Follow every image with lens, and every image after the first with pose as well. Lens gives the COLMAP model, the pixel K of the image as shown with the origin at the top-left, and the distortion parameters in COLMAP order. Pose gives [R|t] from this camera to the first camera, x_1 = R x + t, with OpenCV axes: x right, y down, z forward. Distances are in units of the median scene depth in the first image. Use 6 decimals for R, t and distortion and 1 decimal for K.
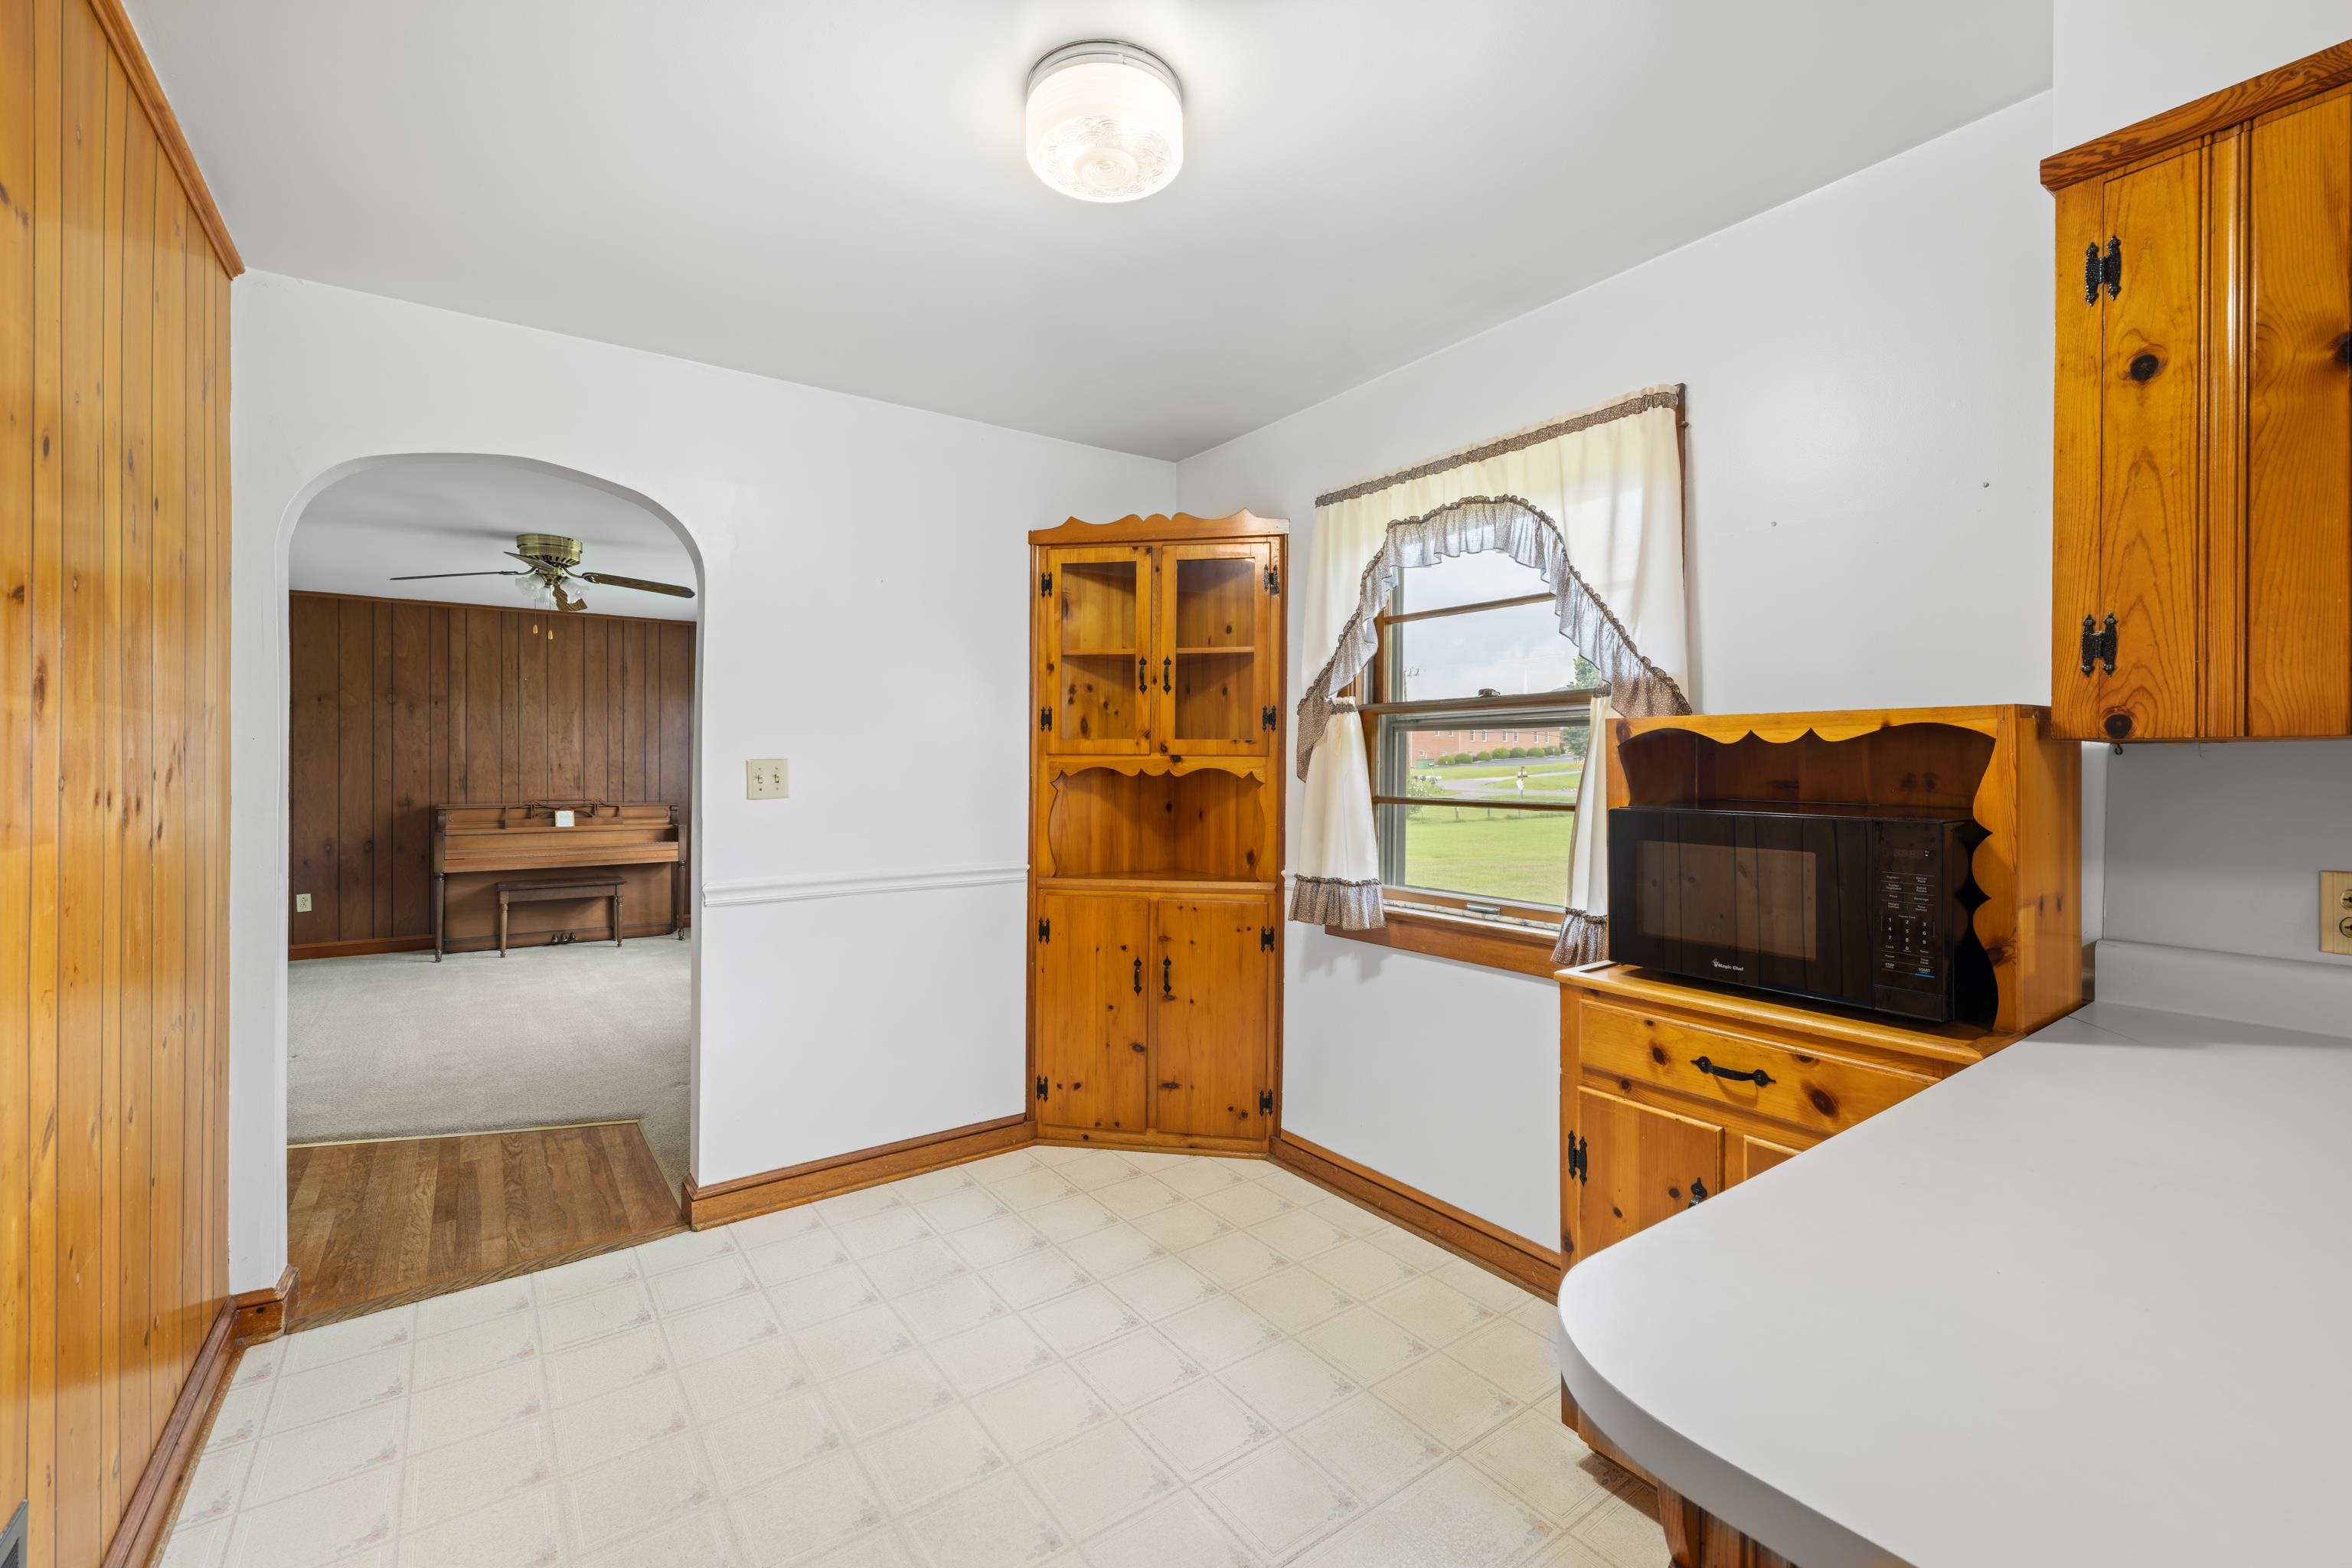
lens RADIAL K [[991.6, 0, 1180.9], [0, 991.6, 767.2], [0, 0, 1]] dist [-0.000279, 0.000286]
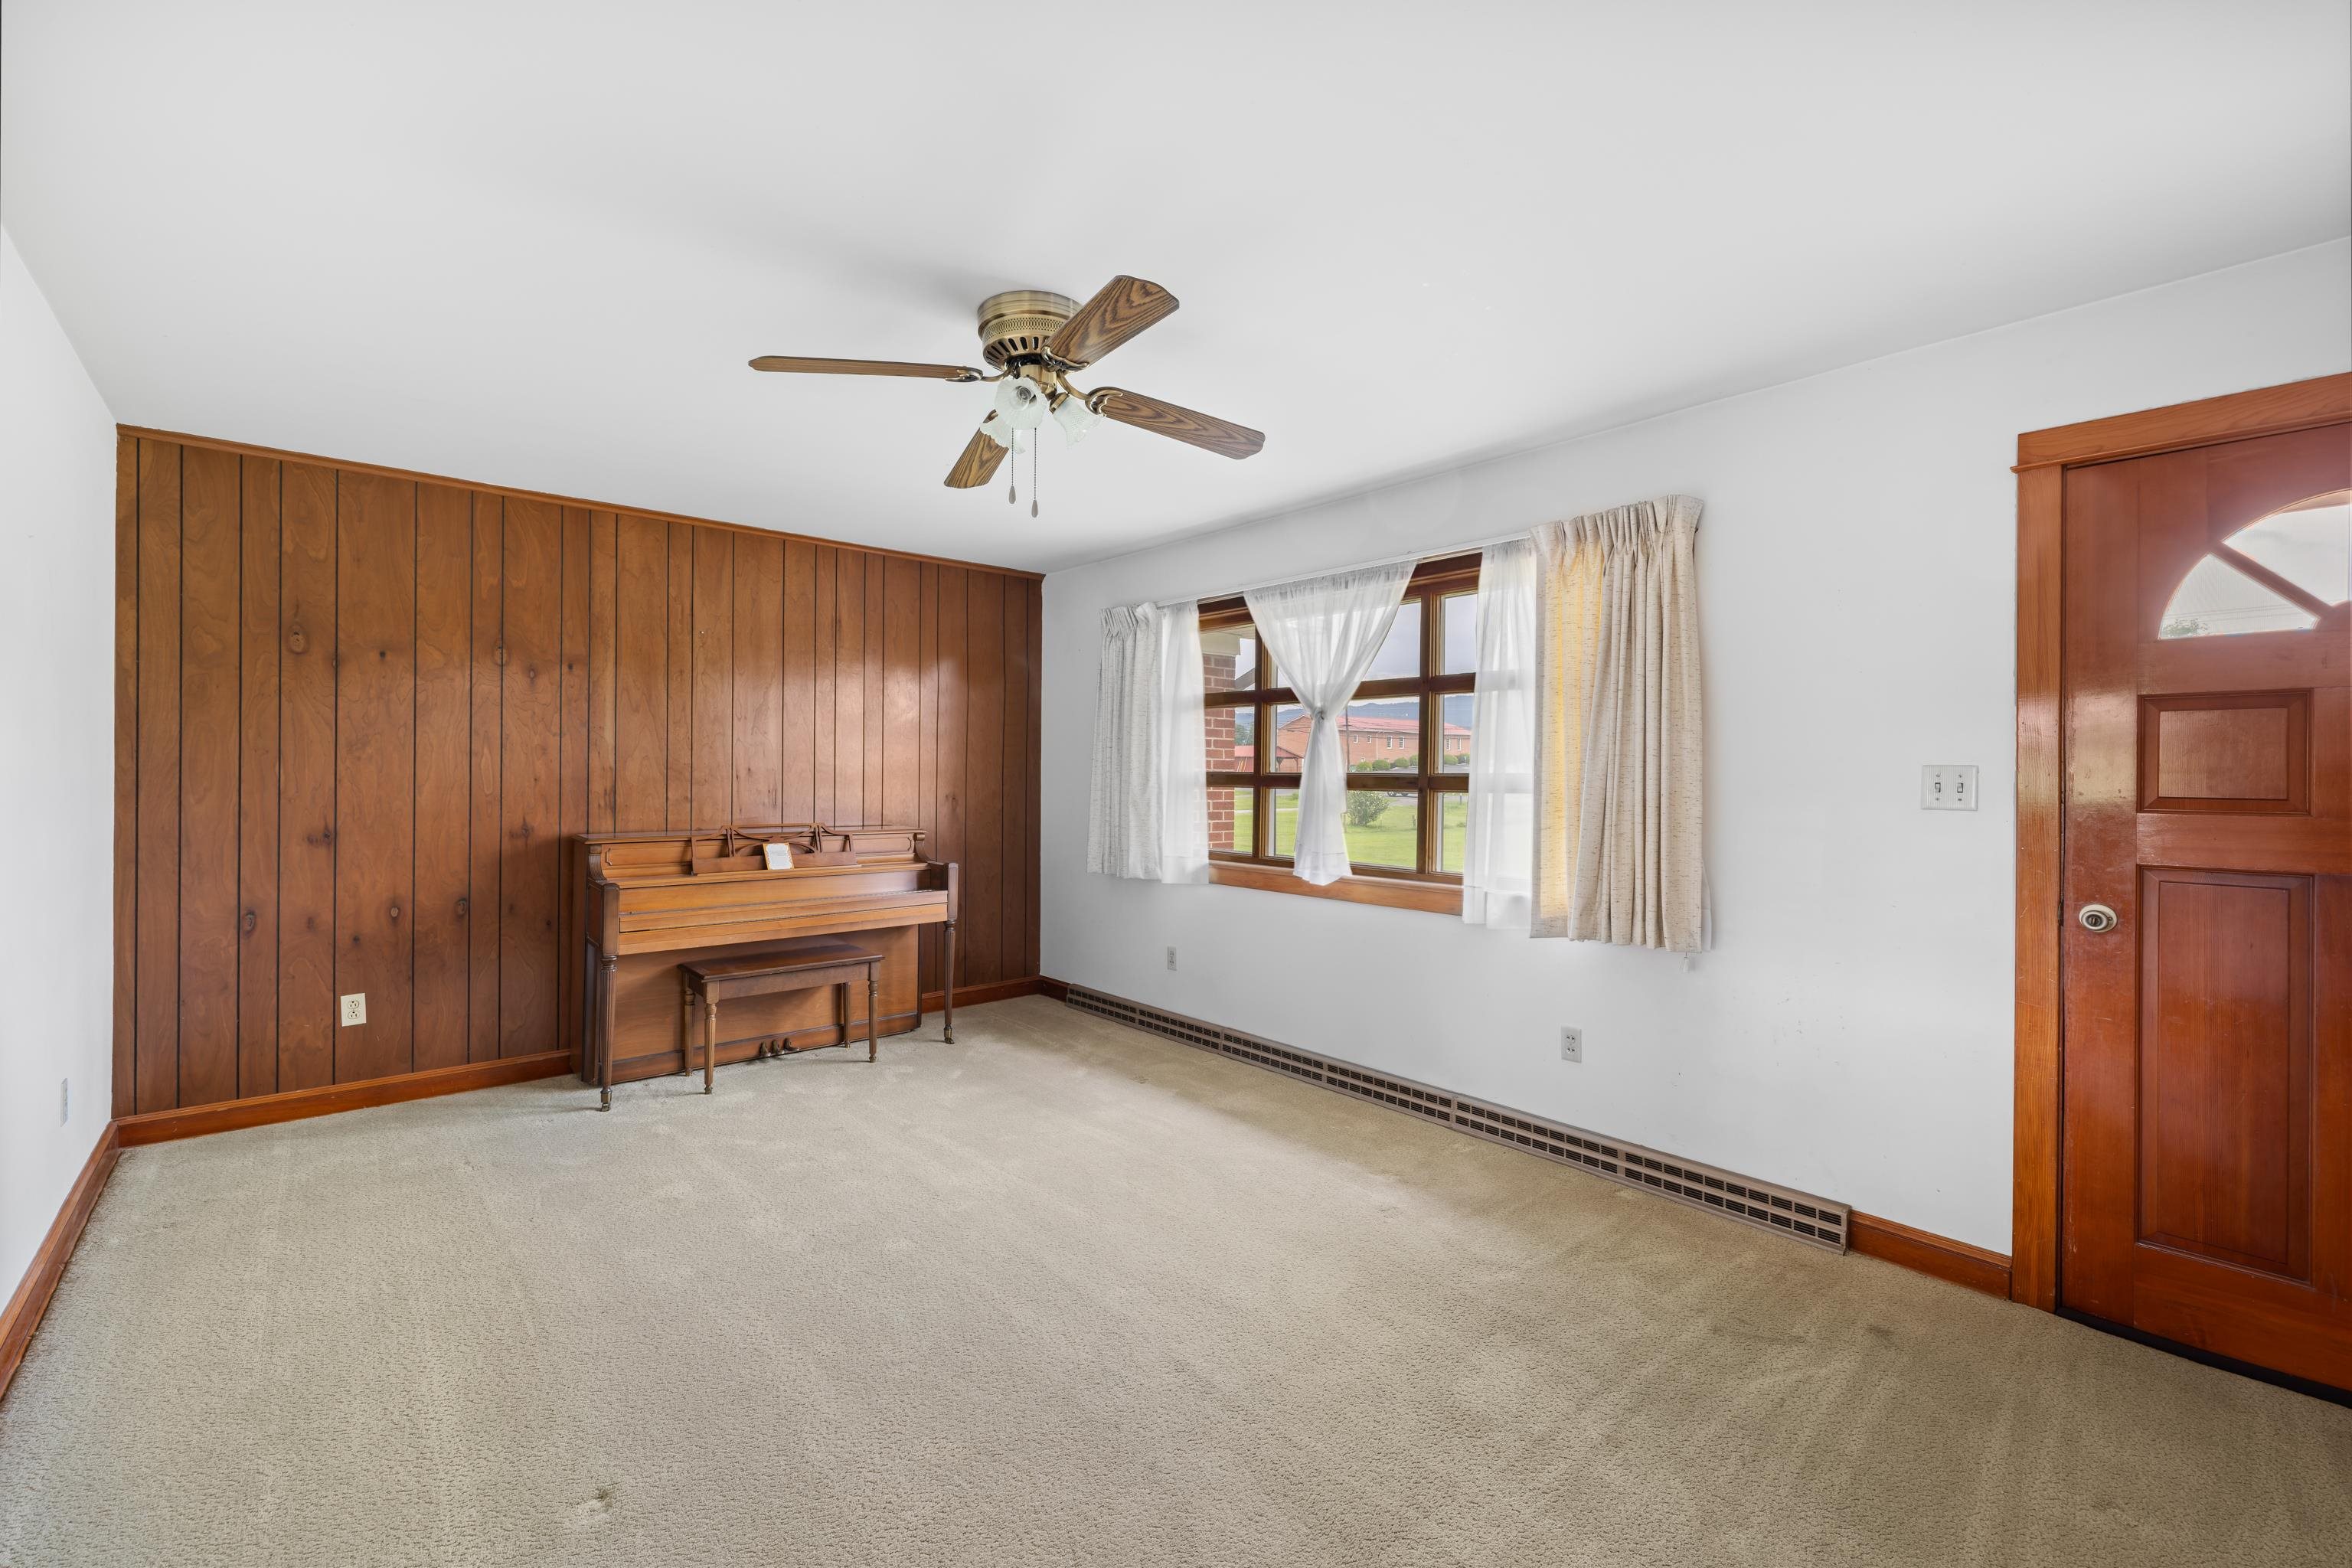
lens RADIAL K [[991.6, 0, 1180.9], [0, 991.6, 767.2], [0, 0, 1]] dist [-0.000279, 0.000286]
pose [[0.995506, 0.005635, 0.094535, -0.433755], [-0.005137, 0.999972, -0.005509, -0.001817], [-0.094563, 0.004999, 0.995506, 0.360363]]
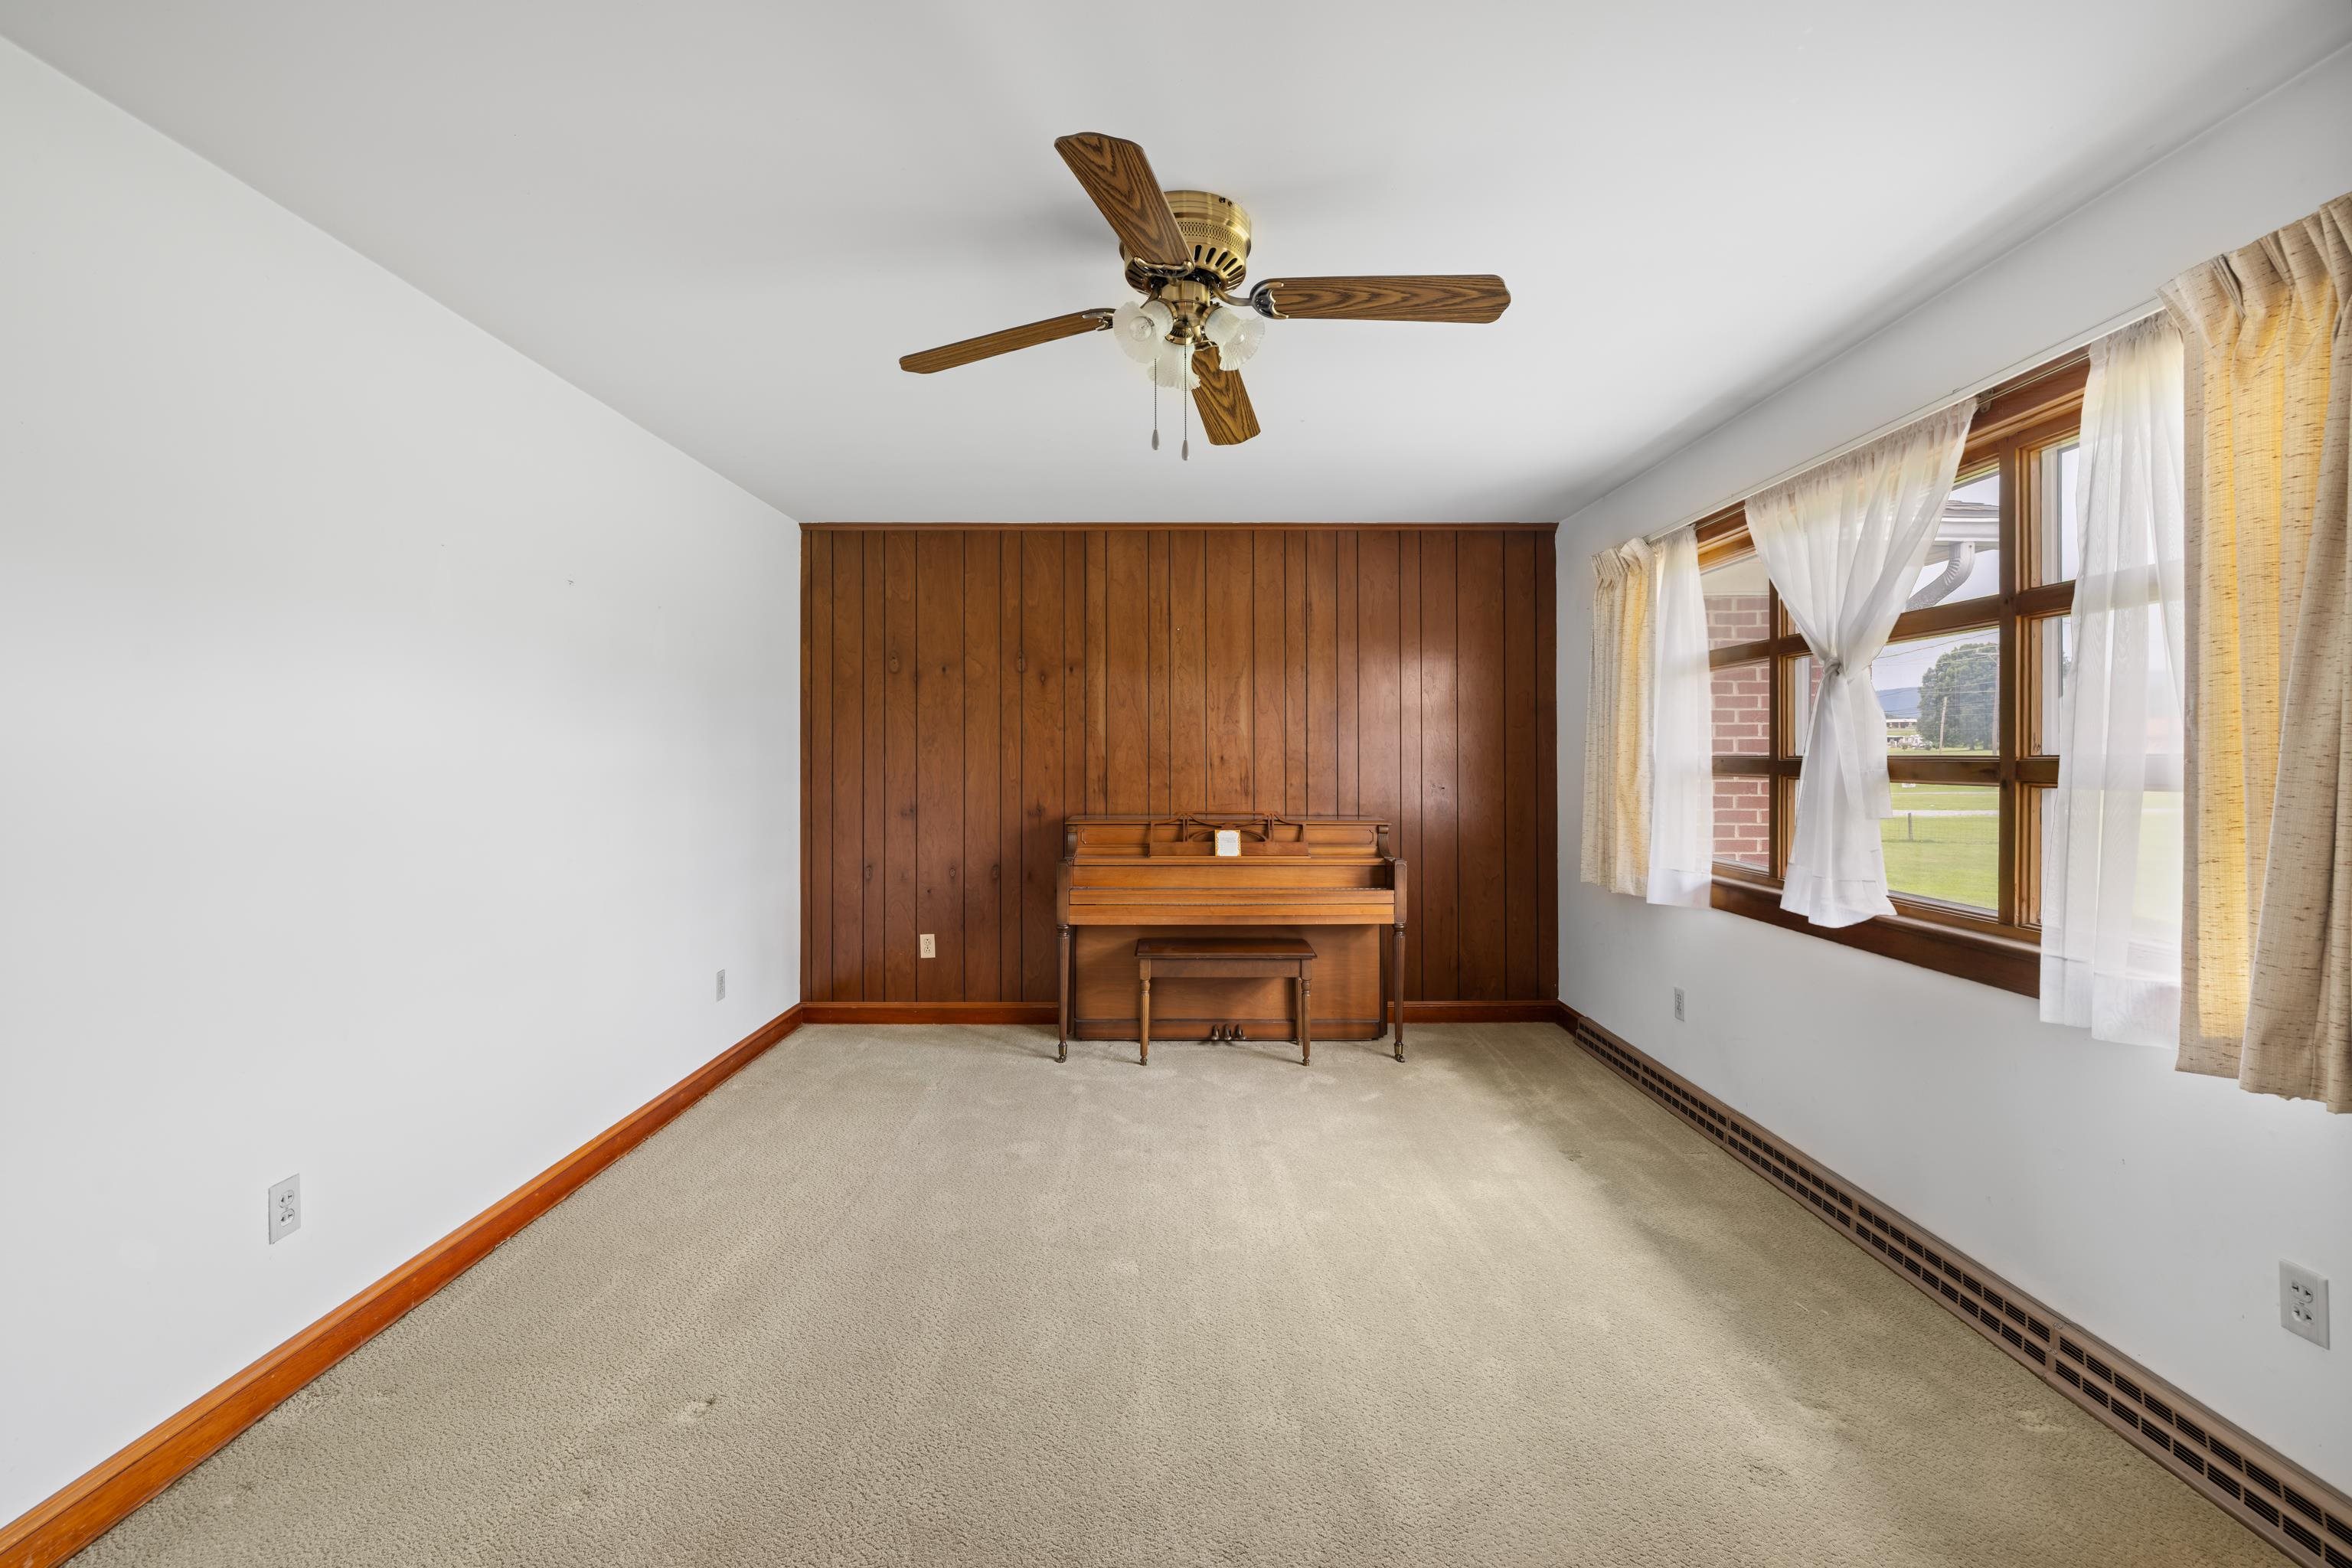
lens RADIAL K [[1002.7, 0, 1172.2], [0, 1002.7, 744.3], [0, 0, 1]] dist [-0.000062, 0.000499]
pose [[0.811790, -0.009936, -0.583865, -0.280224], [0.001727, 0.999892, -0.014615, -0.001567], [0.583947, 0.010856, 0.811719, 0.466175]]
